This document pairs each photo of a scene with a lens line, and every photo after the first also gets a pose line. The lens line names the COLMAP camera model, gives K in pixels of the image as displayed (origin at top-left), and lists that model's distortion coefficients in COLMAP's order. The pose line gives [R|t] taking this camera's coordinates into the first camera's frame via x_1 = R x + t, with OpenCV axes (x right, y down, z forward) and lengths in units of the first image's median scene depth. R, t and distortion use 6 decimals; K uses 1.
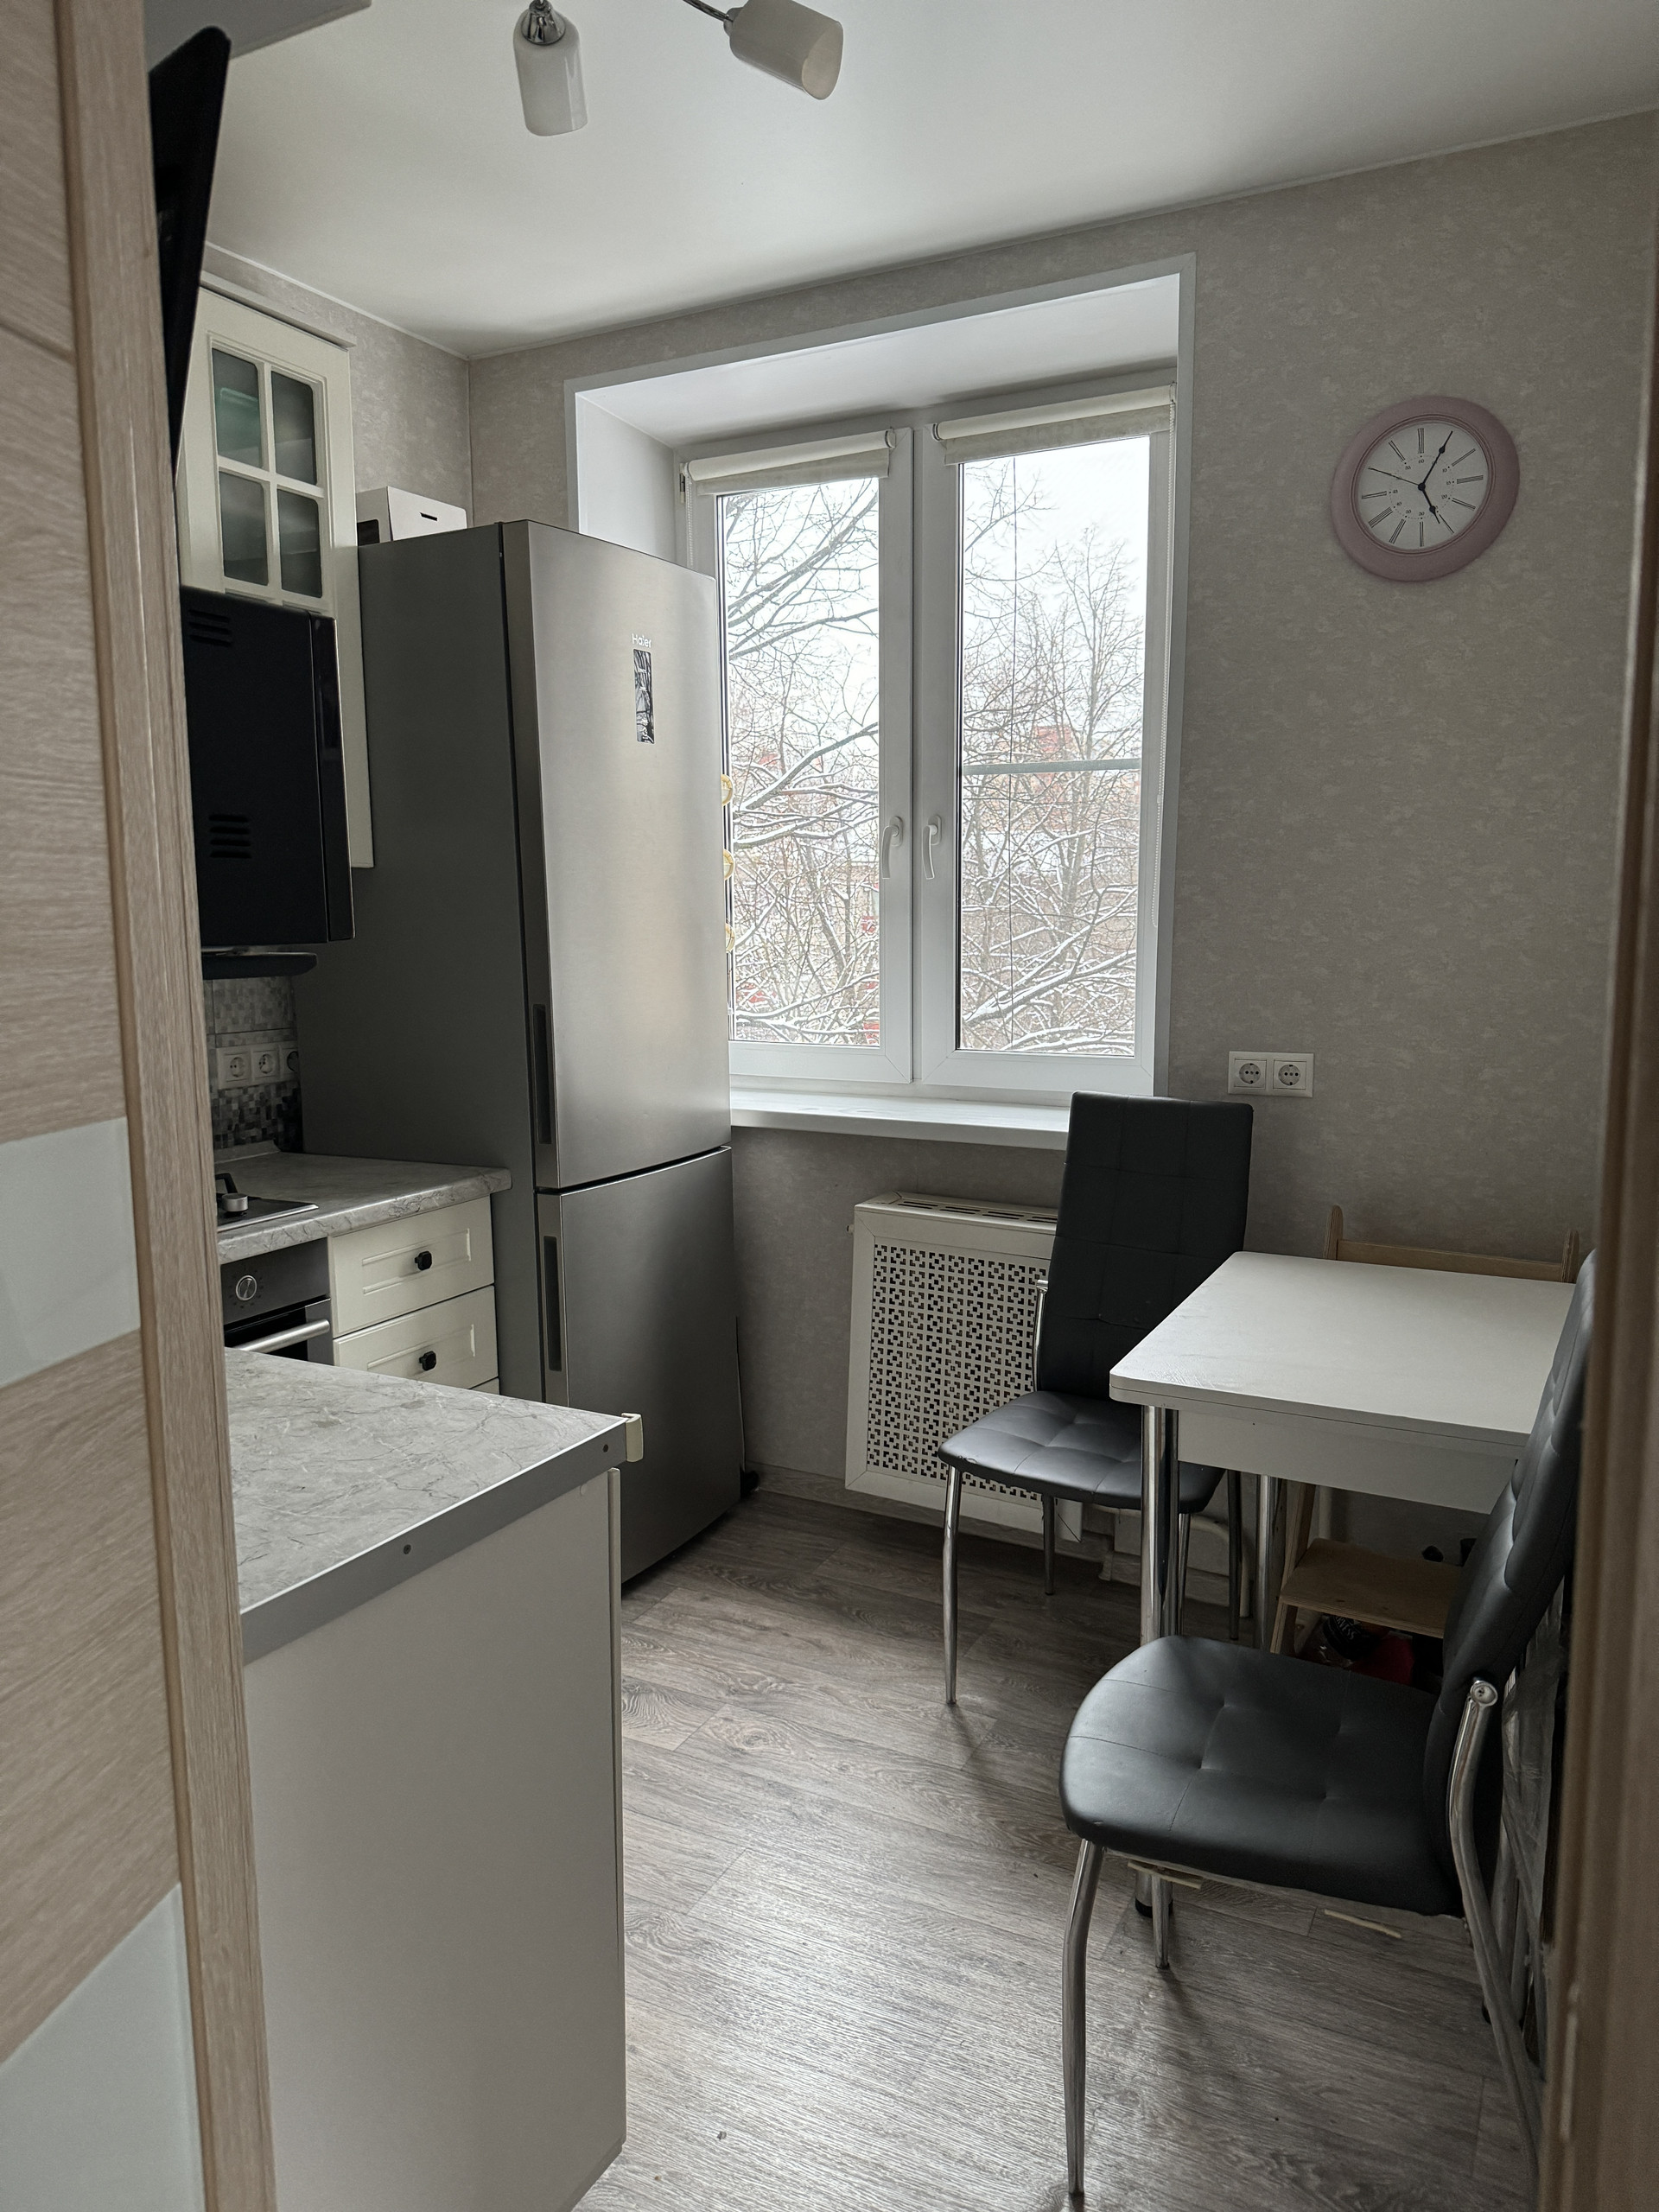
lens RADIAL K [[1532.3, 0, 829.5], [0, 1532.3, 1106.0], [0, 0, 1]] dist [0.171418, -0.331106]
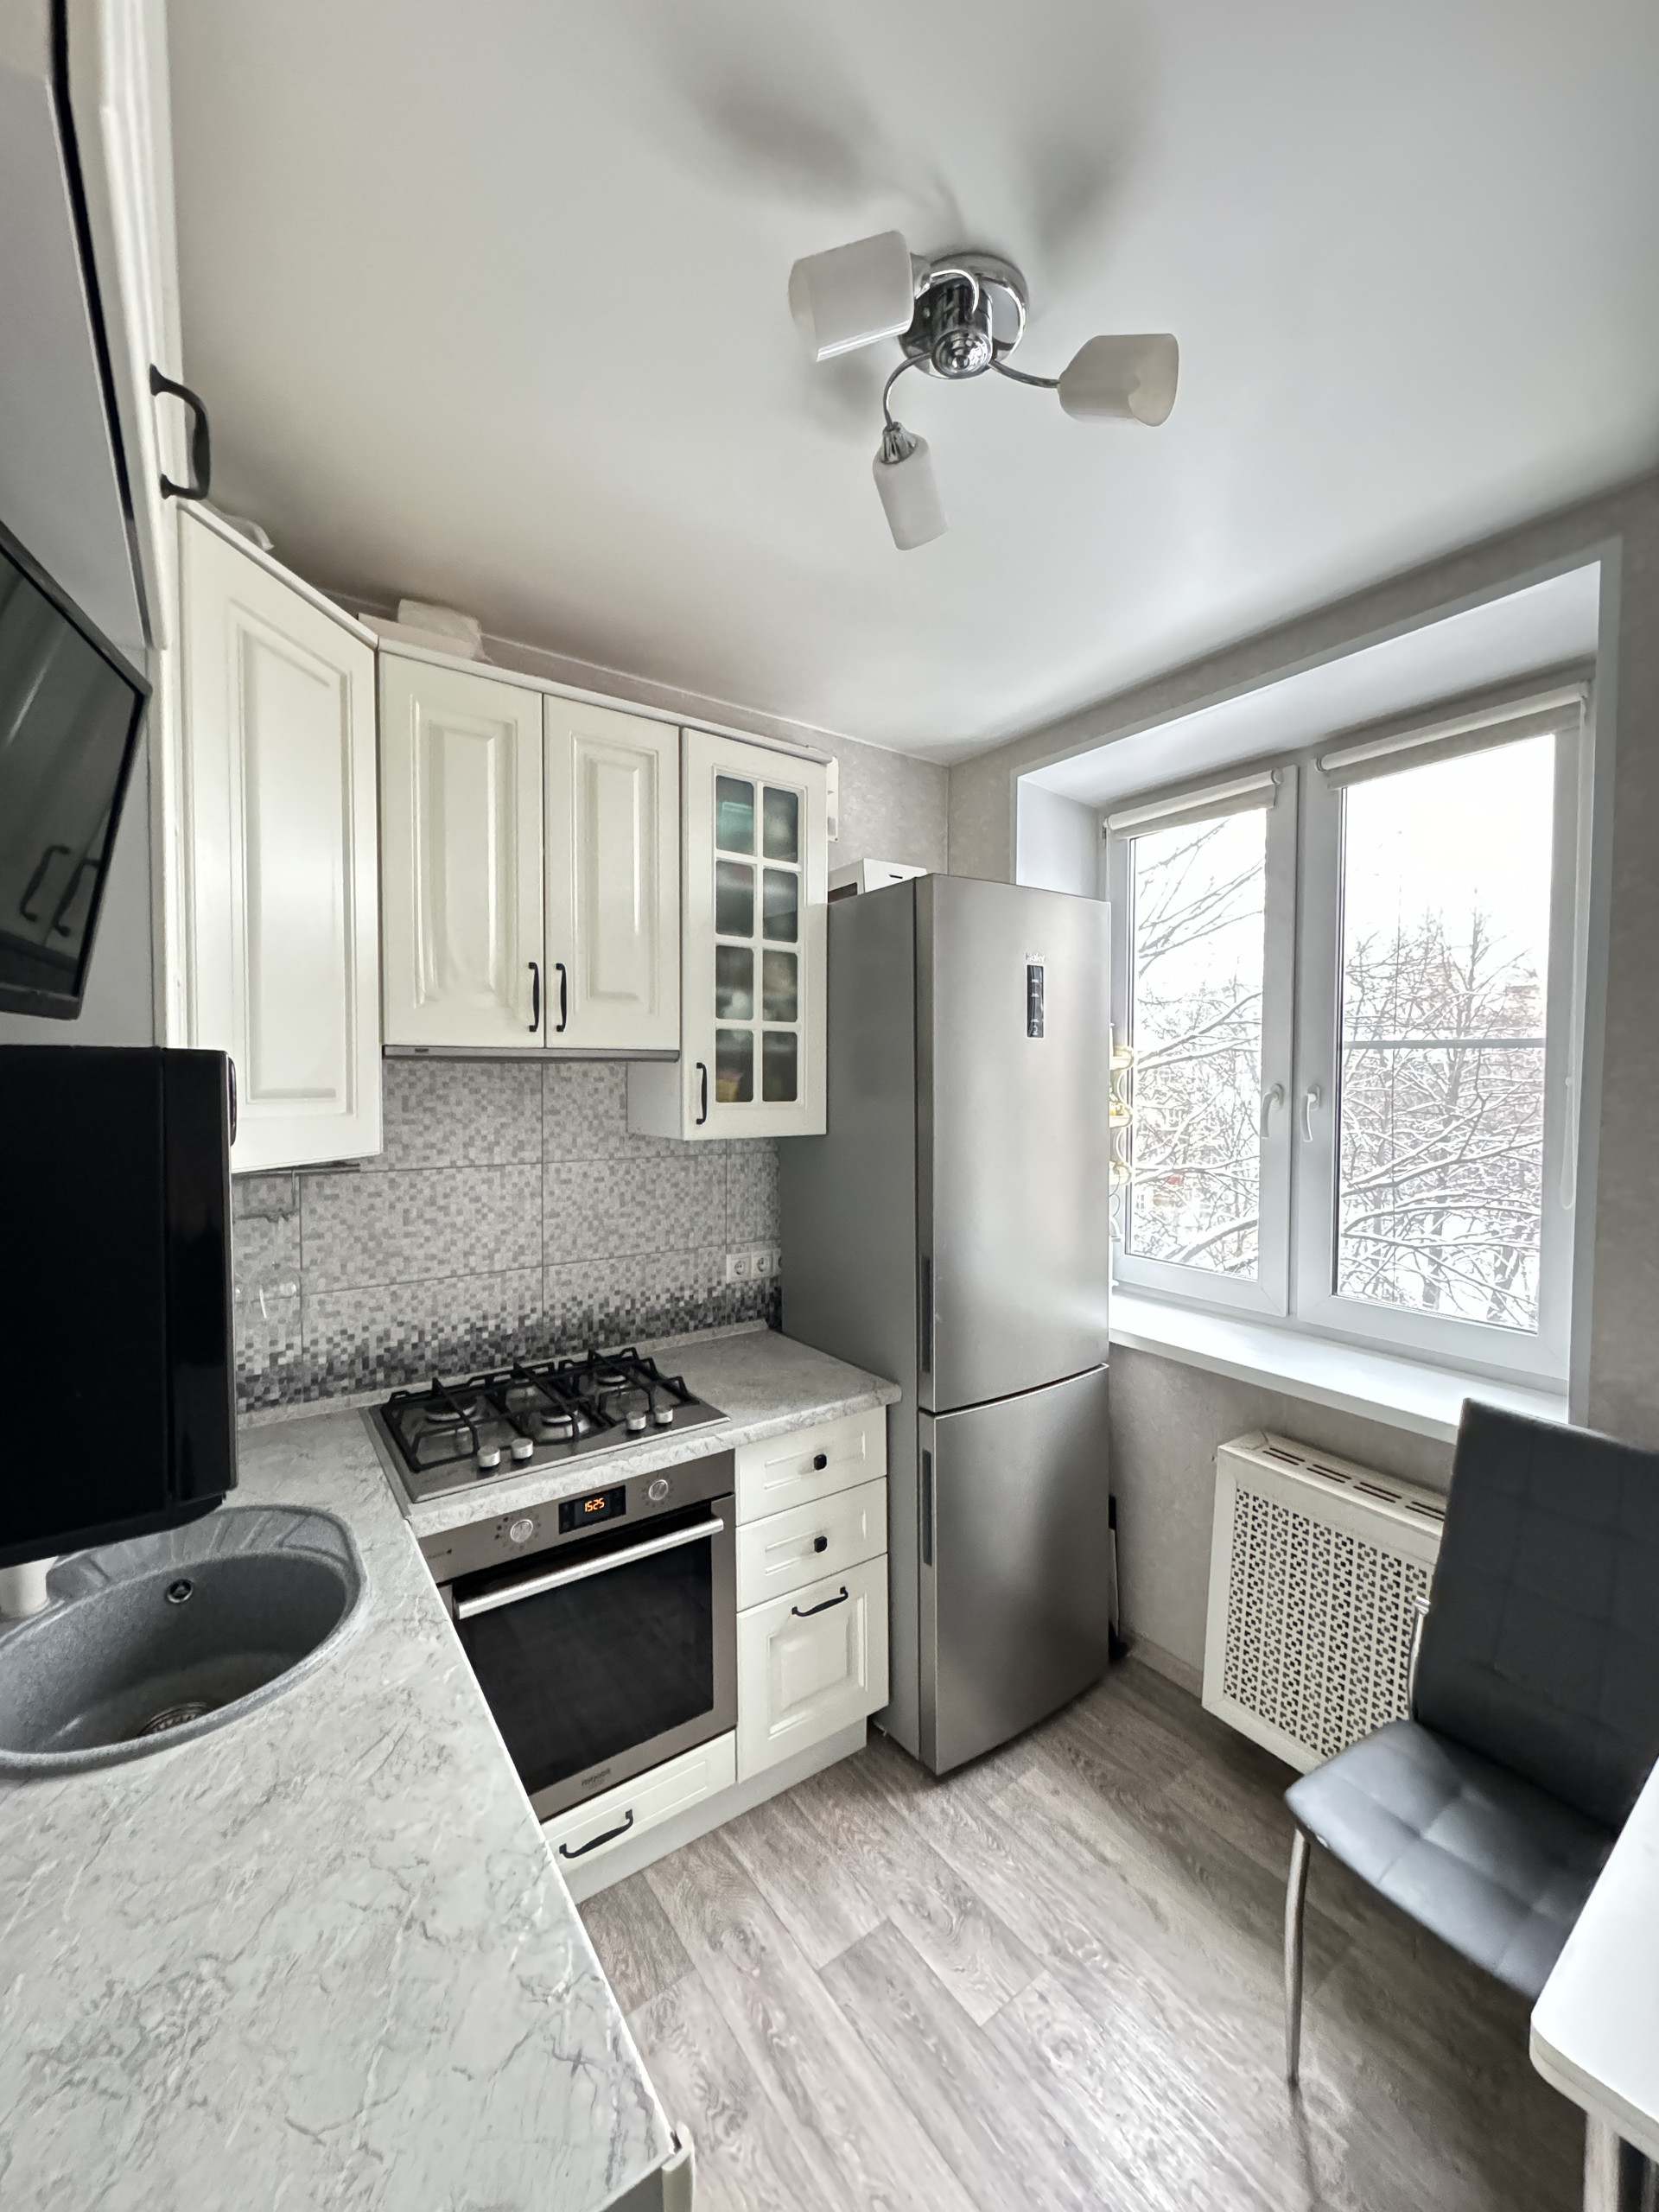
lens RADIAL K [[878.0, 0, 830.1], [0, 878.0, 1103.8], [0, 0, 1]] dist [-0.006521, 0.002680]
pose [[0.893138, 0.024358, -0.449123, 0.045189], [-0.068724, 0.994198, -0.082747, -0.110984], [0.444502, 0.104770, 0.889630, 0.311733]]
